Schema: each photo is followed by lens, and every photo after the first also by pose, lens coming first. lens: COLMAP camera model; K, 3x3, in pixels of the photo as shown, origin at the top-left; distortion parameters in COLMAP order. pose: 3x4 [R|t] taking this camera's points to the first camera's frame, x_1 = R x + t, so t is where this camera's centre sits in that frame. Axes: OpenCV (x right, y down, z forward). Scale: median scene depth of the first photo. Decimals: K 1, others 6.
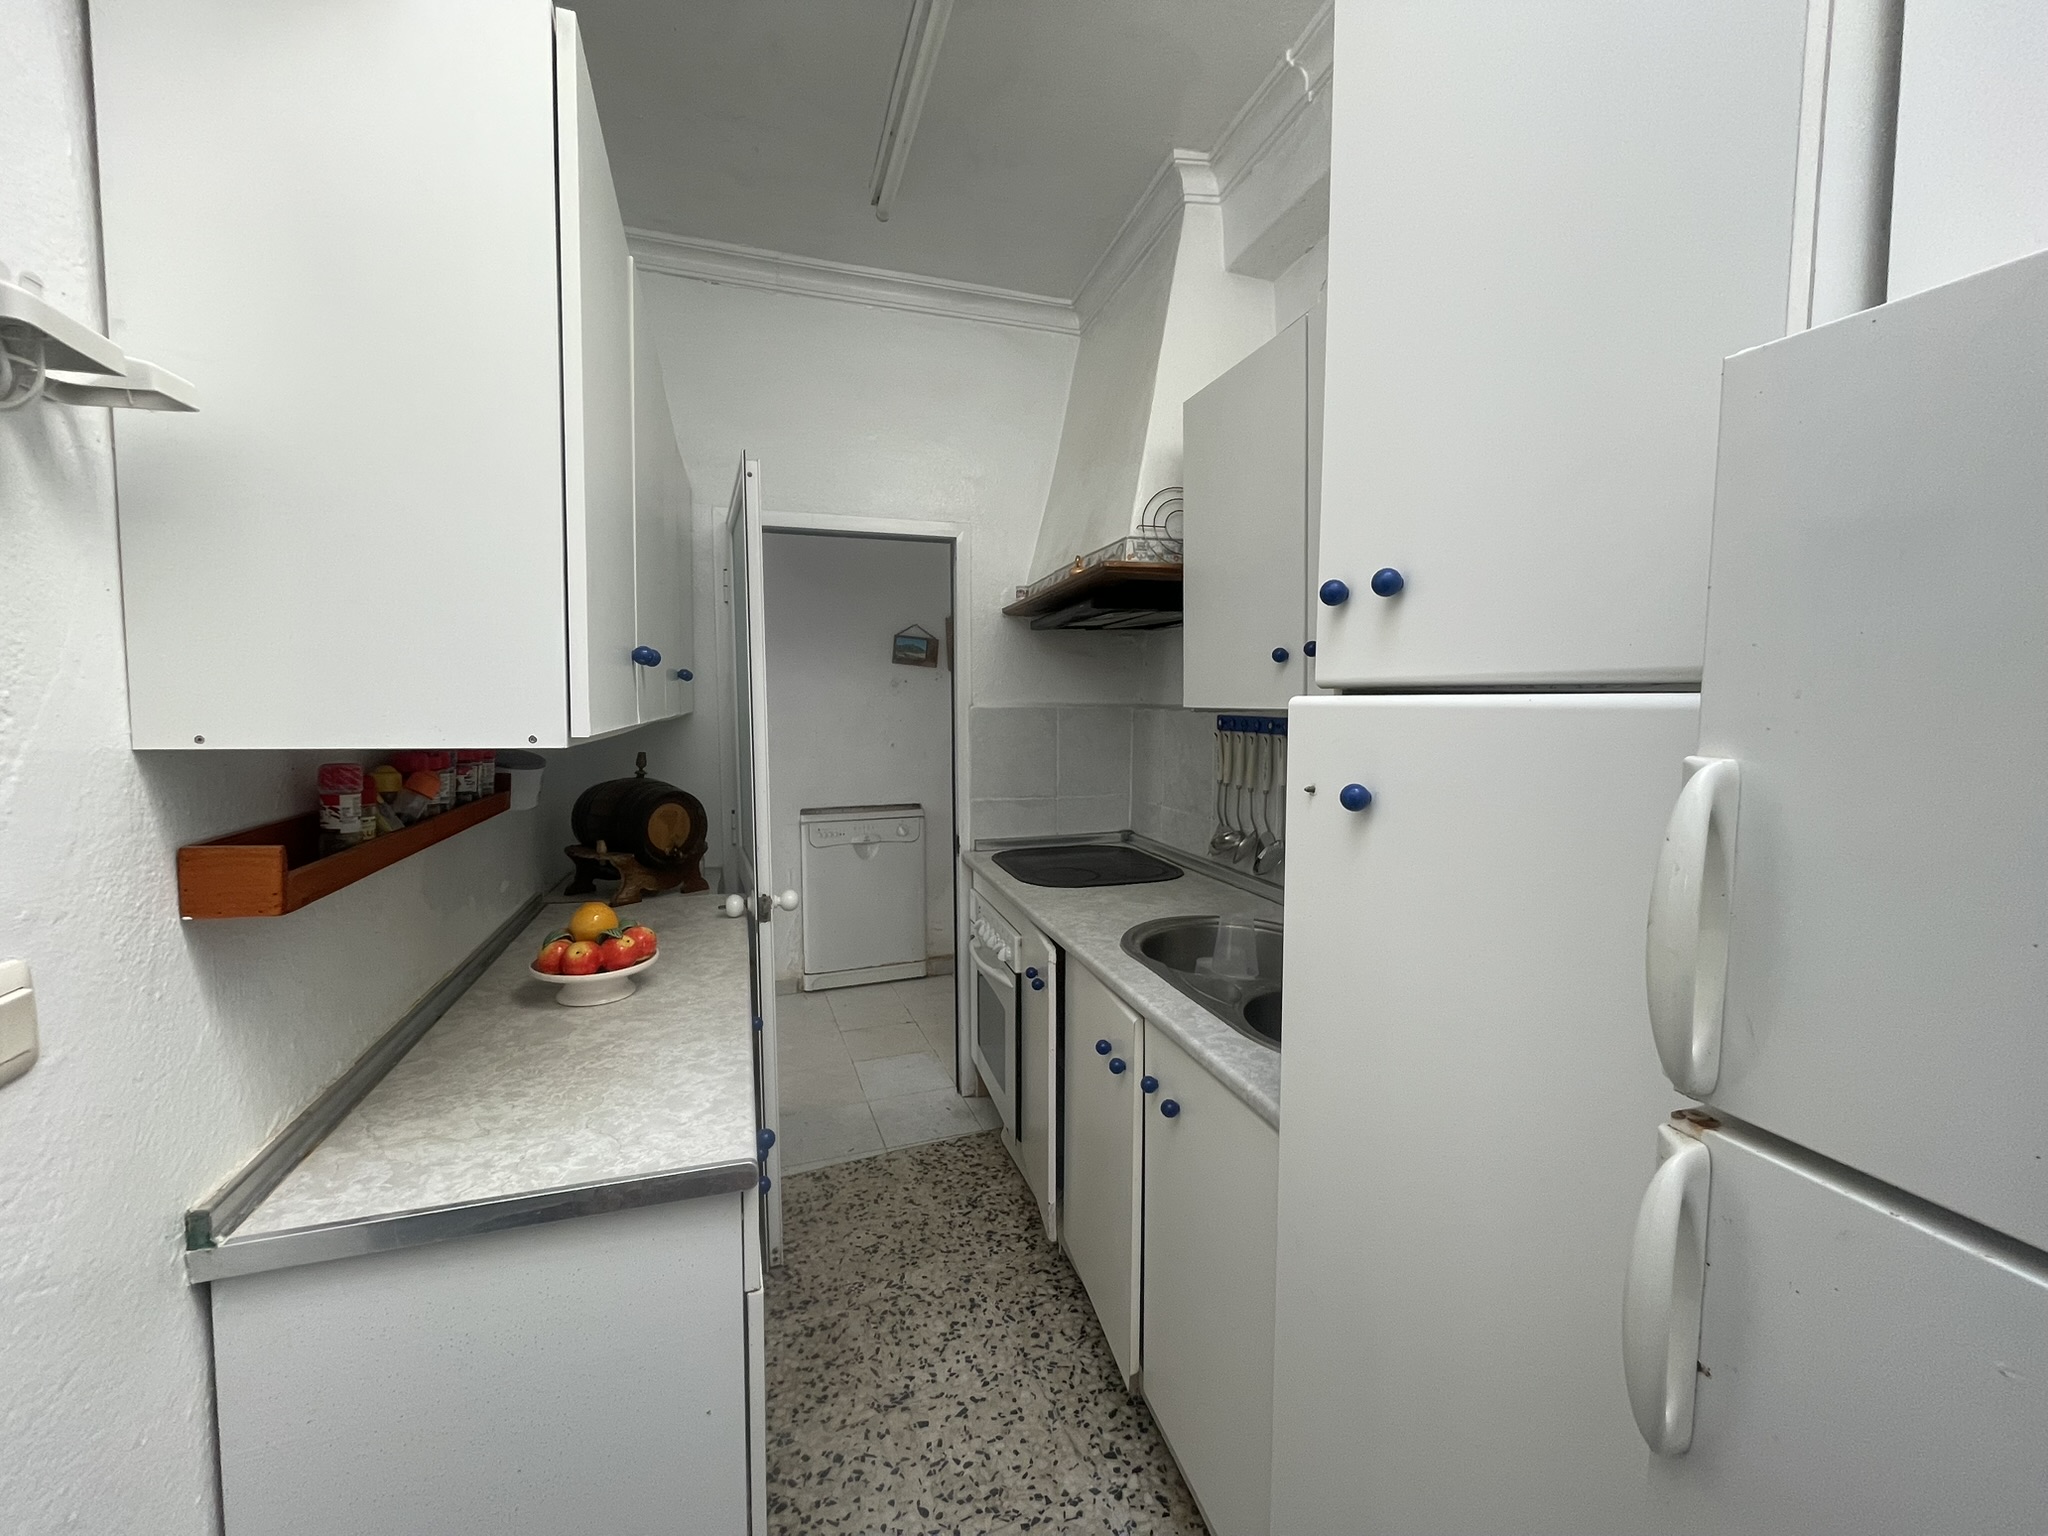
lens RADIAL K [[823.4, 0, 1023.3], [0, 823.4, 763.6], [0, 0, 1]] dist [-0.003843, -0.000931]
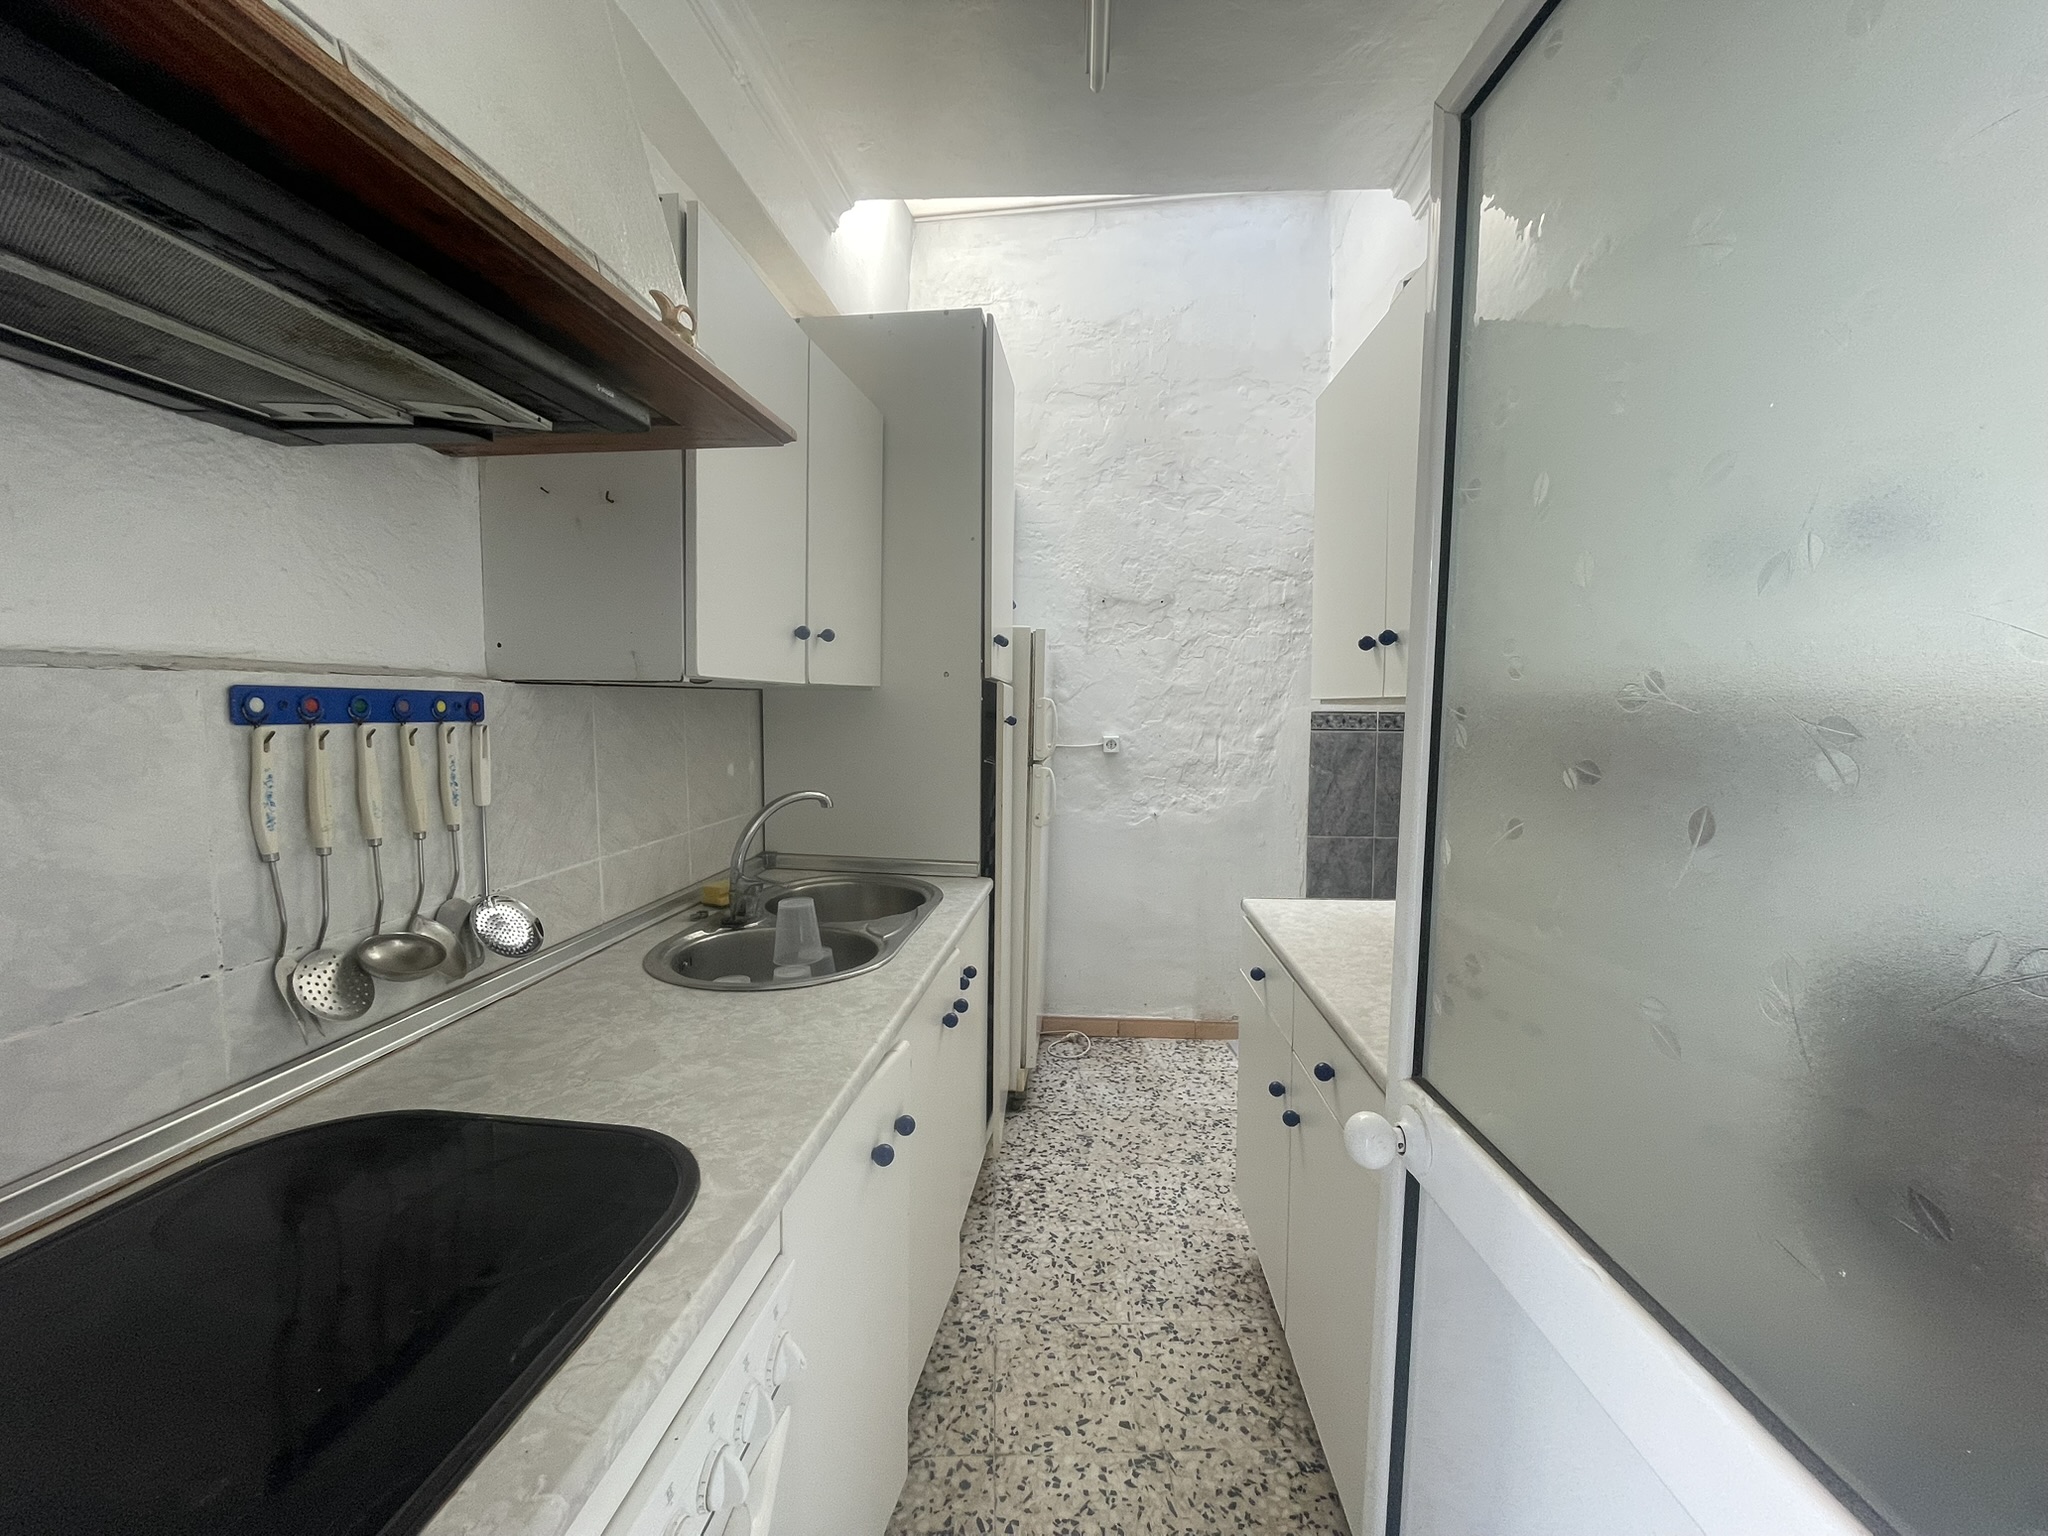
lens RADIAL K [[823.4, 0, 1014.2], [0, 823.4, 765.4], [0, 0, 1]] dist [-0.003843, -0.000931]
pose [[-0.918949, -0.035488, 0.392777, -0.349535], [0.021508, 0.989951, 0.139762, -0.100074], [-0.393790, 0.136882, -0.908951, 1.798918]]
